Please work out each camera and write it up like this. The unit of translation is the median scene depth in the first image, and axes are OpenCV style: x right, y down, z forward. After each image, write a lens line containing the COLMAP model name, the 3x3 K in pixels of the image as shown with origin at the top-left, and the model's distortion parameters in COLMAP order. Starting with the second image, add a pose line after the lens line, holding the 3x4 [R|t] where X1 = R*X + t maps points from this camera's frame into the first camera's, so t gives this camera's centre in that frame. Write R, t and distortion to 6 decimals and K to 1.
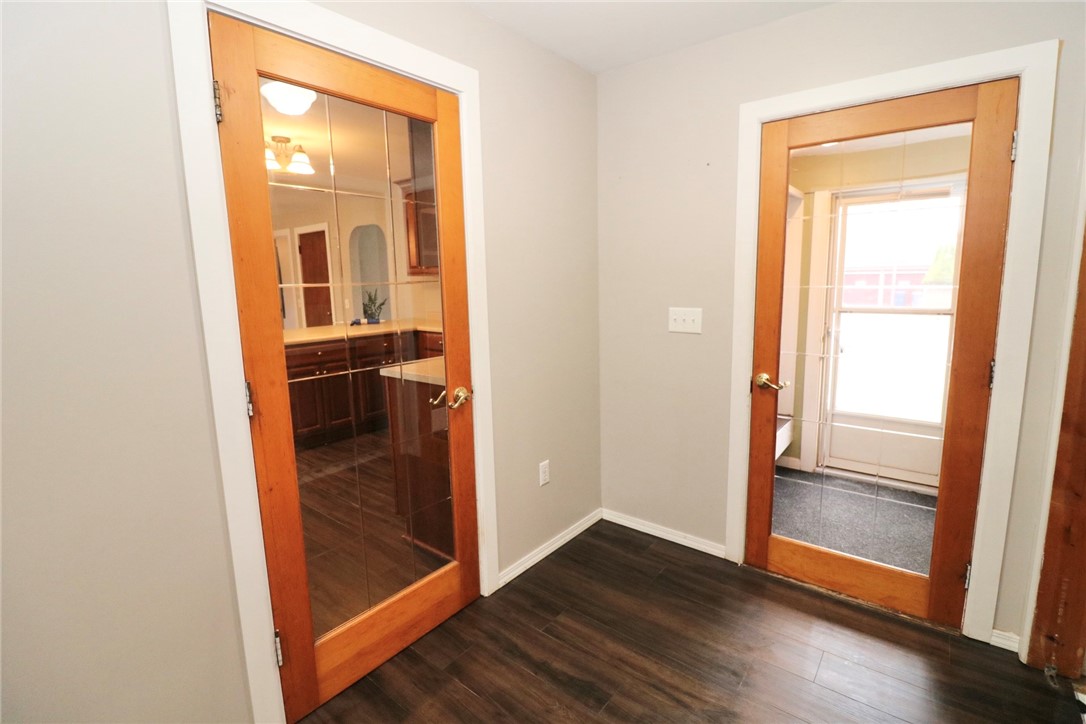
lens RADIAL K [[500.2, 0, 552.0], [0, 500.2, 353.5], [0, 0, 1]] dist [-0.010387, -0.007510]
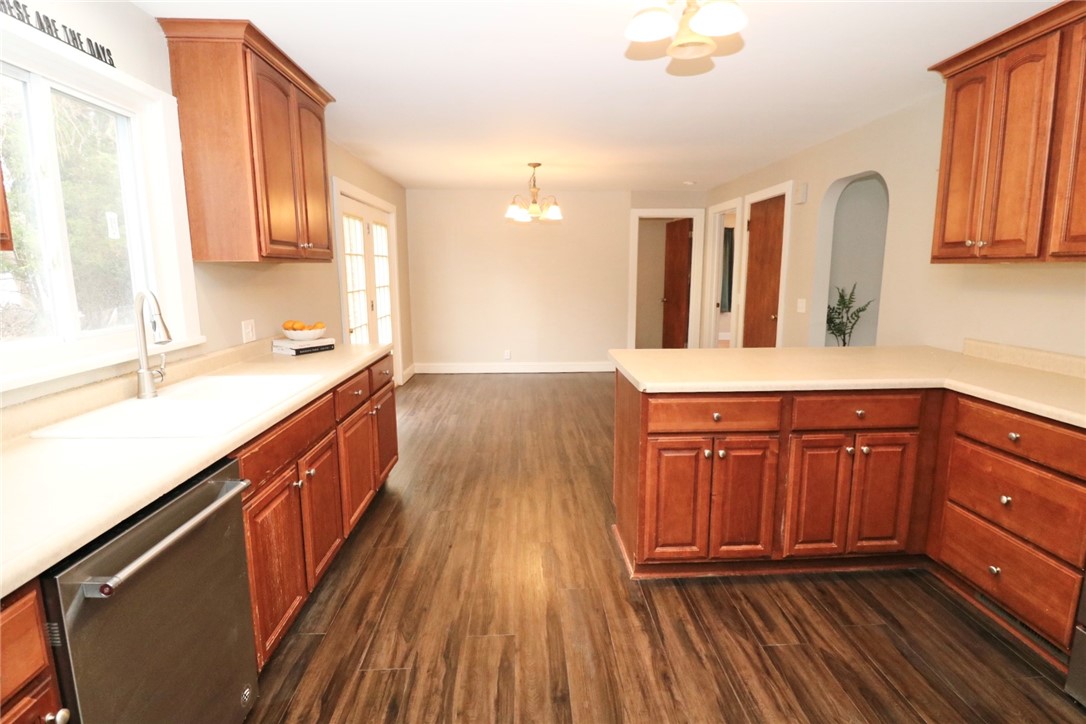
lens RADIAL K [[523.5, 0, 546.2], [0, 523.5, 350.6], [0, 0, 1]] dist [-0.013372, -0.007009]
pose [[0.650136, 0.132717, -0.748138, -0.343255], [-0.124065, 0.989955, 0.067801, -0.140105], [0.749621, 0.048738, 0.660071, 0.933884]]
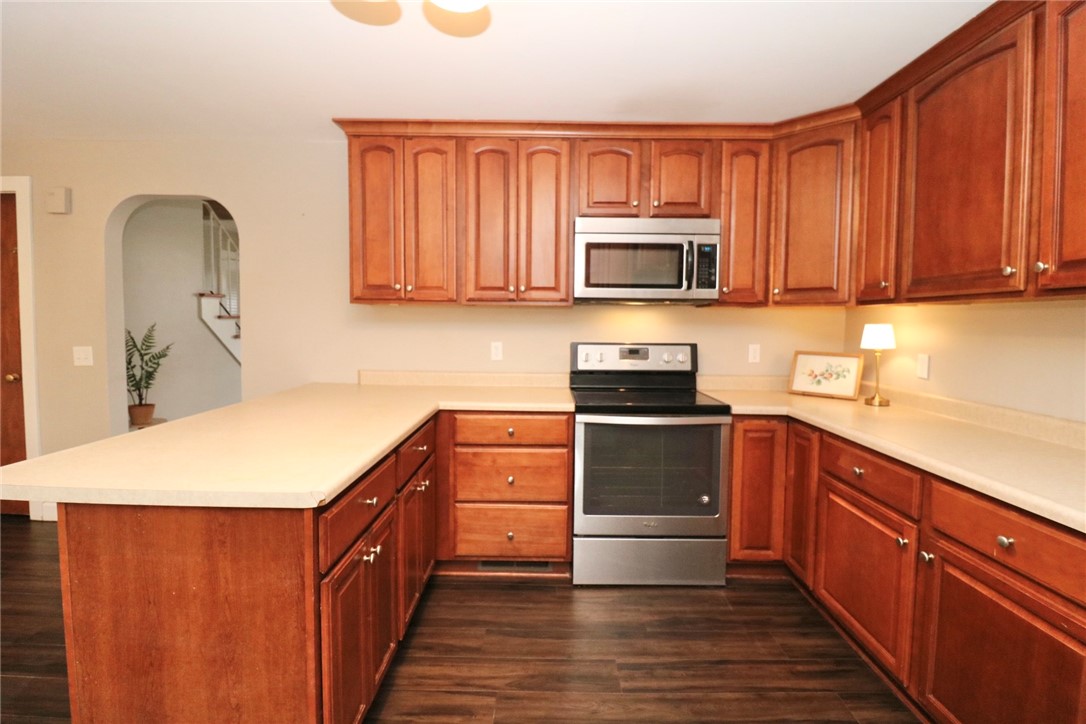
lens RADIAL K [[500.2, 0, 553.4], [0, 500.2, 345.0], [0, 0, 1]] dist [-0.010387, -0.007510]
pose [[0.783130, -0.001366, 0.621857, -1.054260], [0.064190, 0.994833, -0.078652, -0.136674], [-0.618537, 0.101512, 0.779171, 1.119668]]
